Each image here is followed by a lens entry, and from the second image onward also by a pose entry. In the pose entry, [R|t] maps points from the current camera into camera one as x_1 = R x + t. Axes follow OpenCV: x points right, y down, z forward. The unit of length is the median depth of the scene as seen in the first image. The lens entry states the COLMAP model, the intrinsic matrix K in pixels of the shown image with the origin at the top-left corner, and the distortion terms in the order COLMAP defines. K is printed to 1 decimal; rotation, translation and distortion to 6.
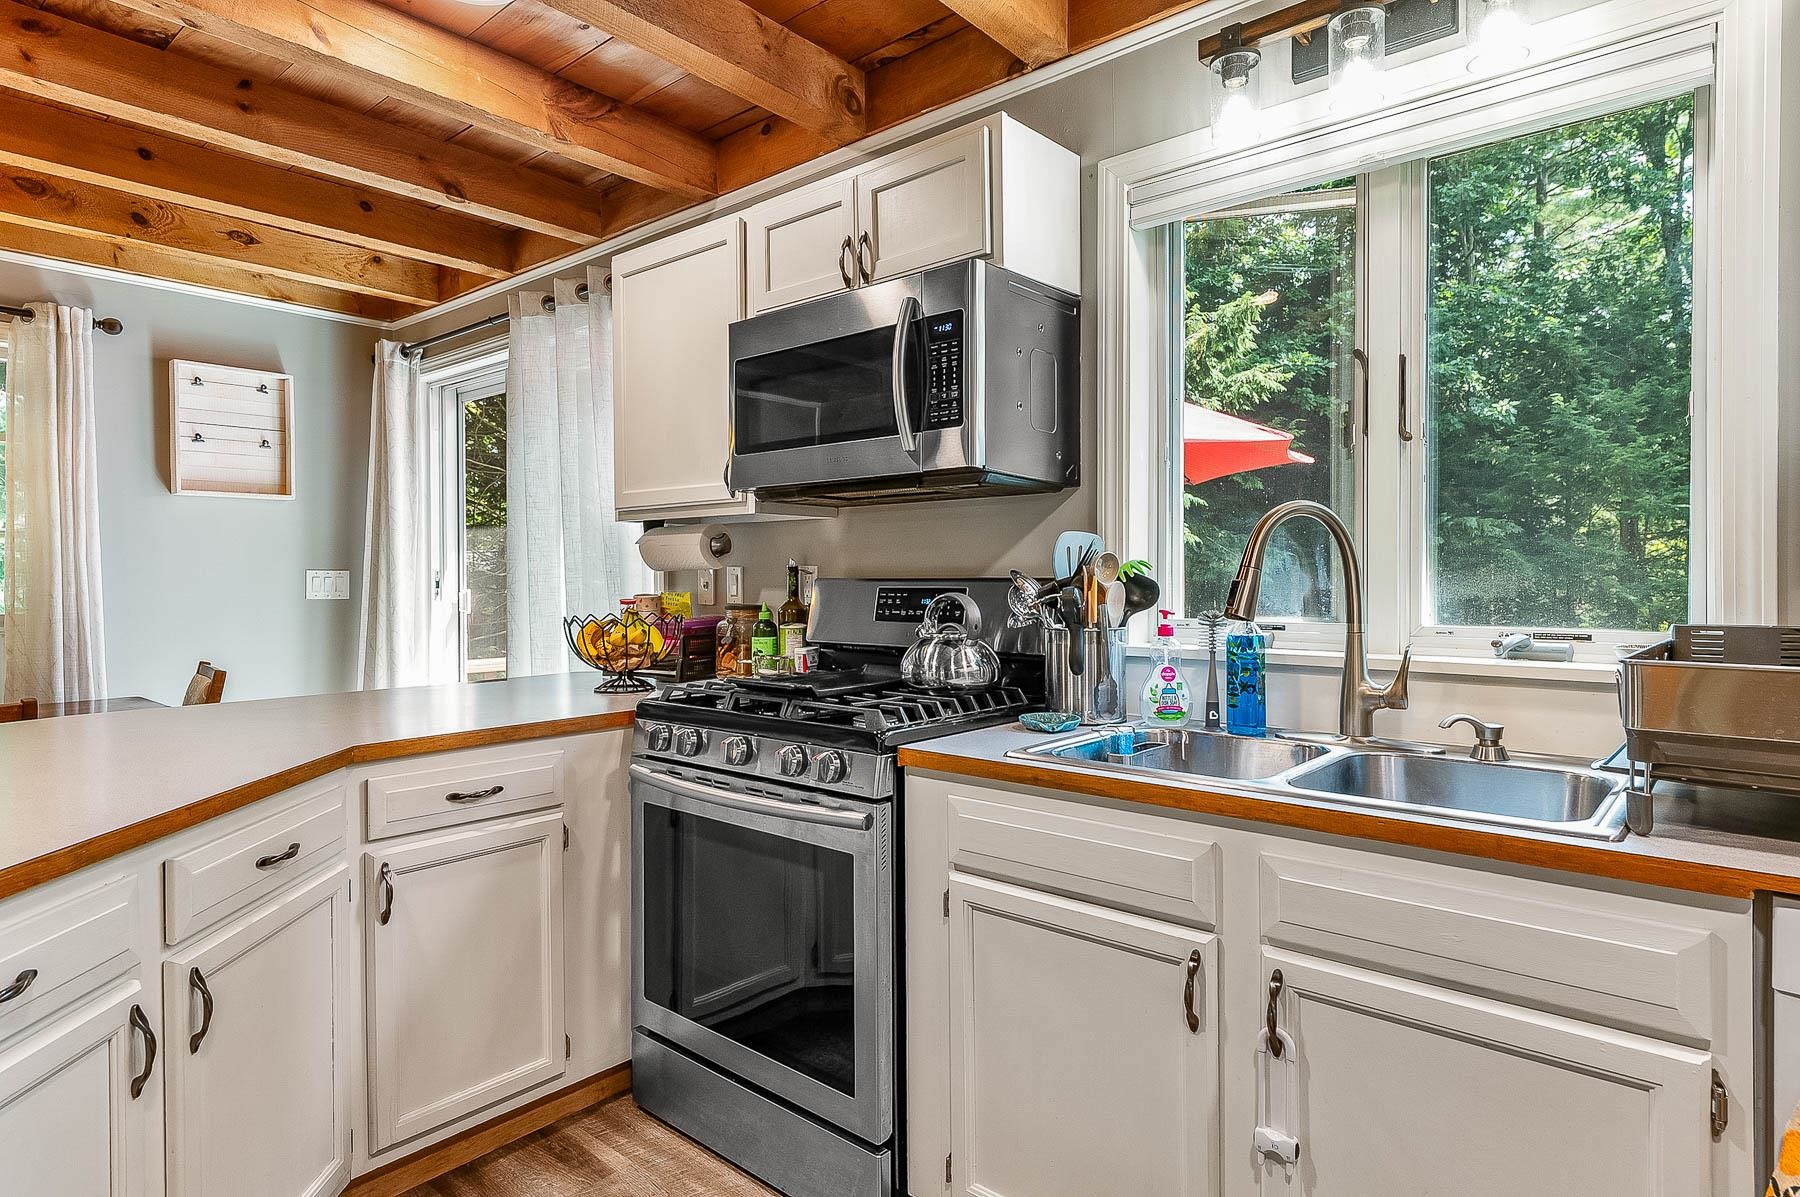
lens RADIAL K [[989.9, 0, 906.4], [0, 989.9, 592.6], [0, 0, 1]] dist [0.002194, -0.003361]
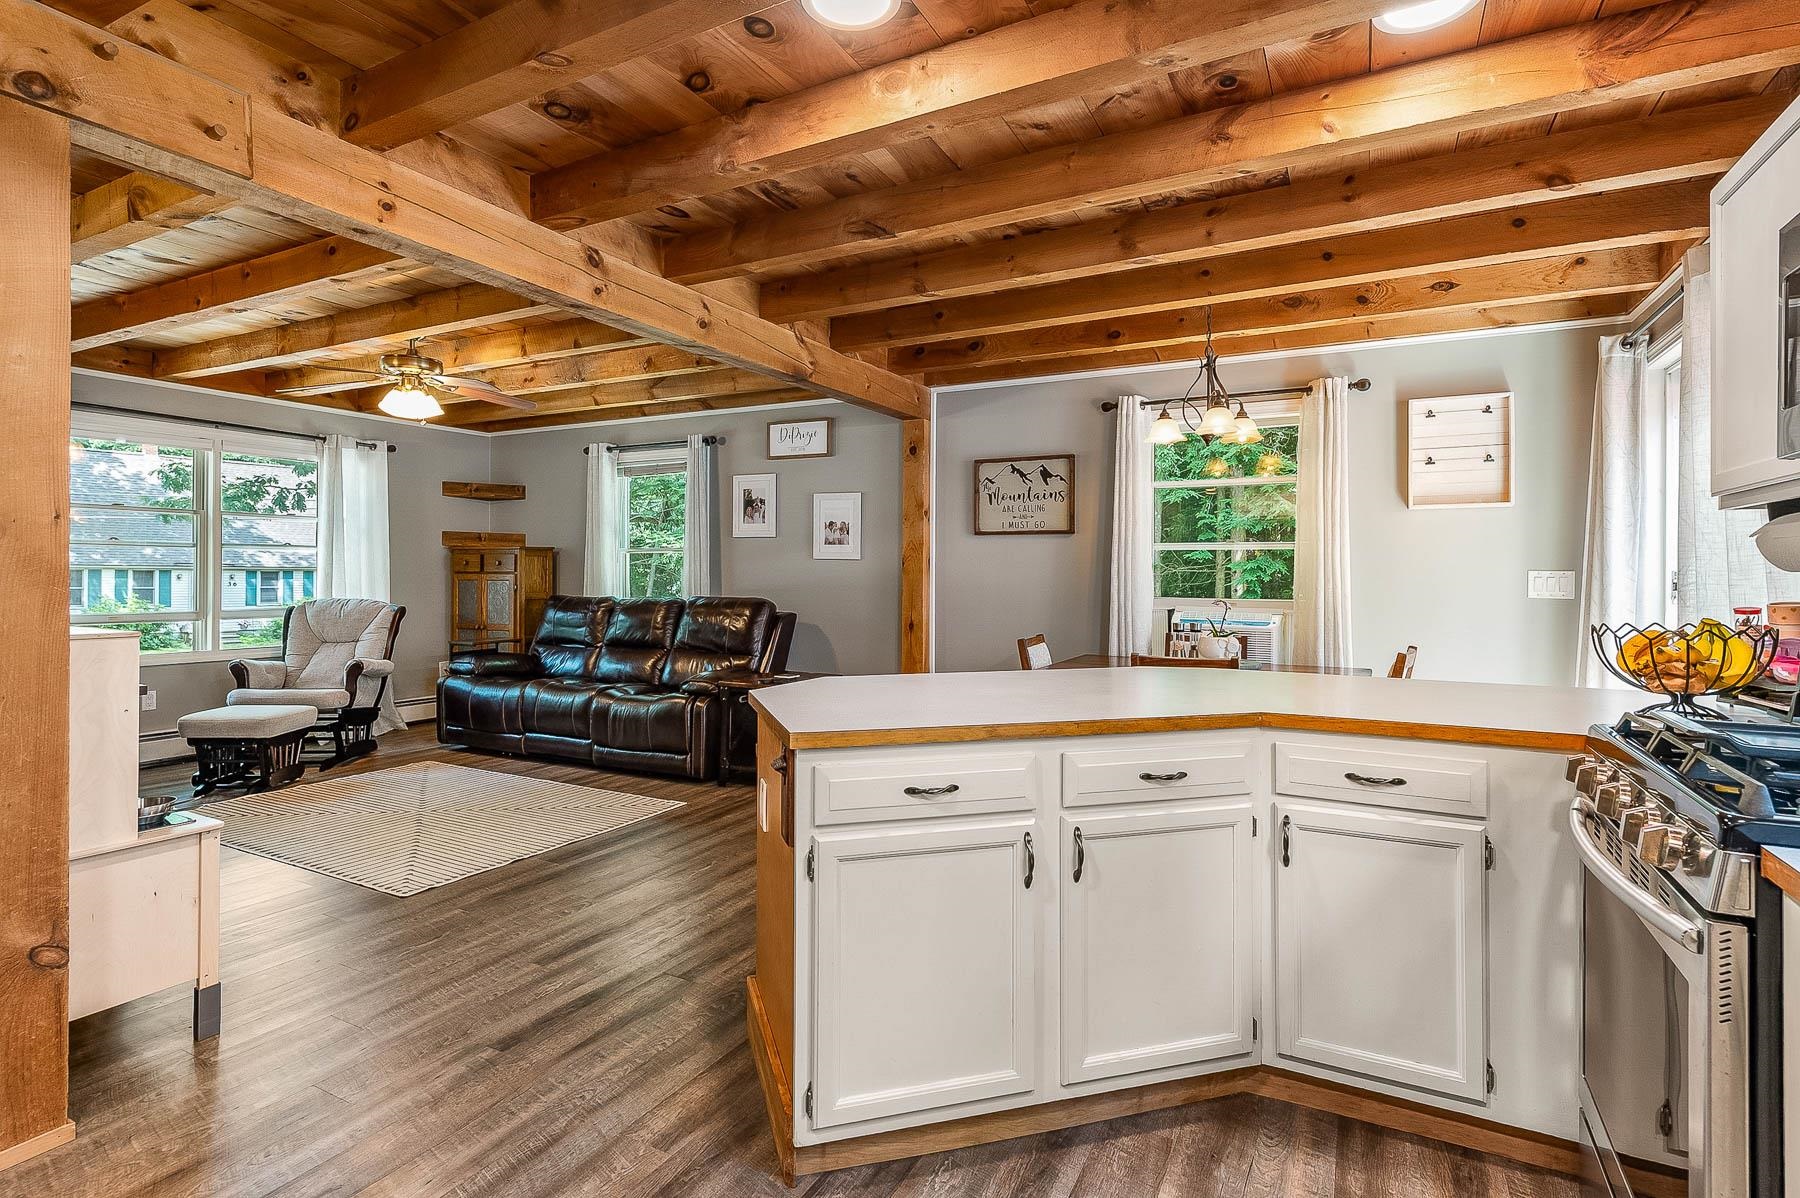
lens RADIAL K [[866.7, 0, 891.7], [0, 866.7, 581.1], [0, 0, 1]] dist [0.003391, 0.000337]
pose [[0.218934, 0.011557, -0.975671, 0.328496], [-0.021549, 0.999743, 0.007007, -0.006355], [0.975502, 0.019491, 0.219127, 0.251681]]
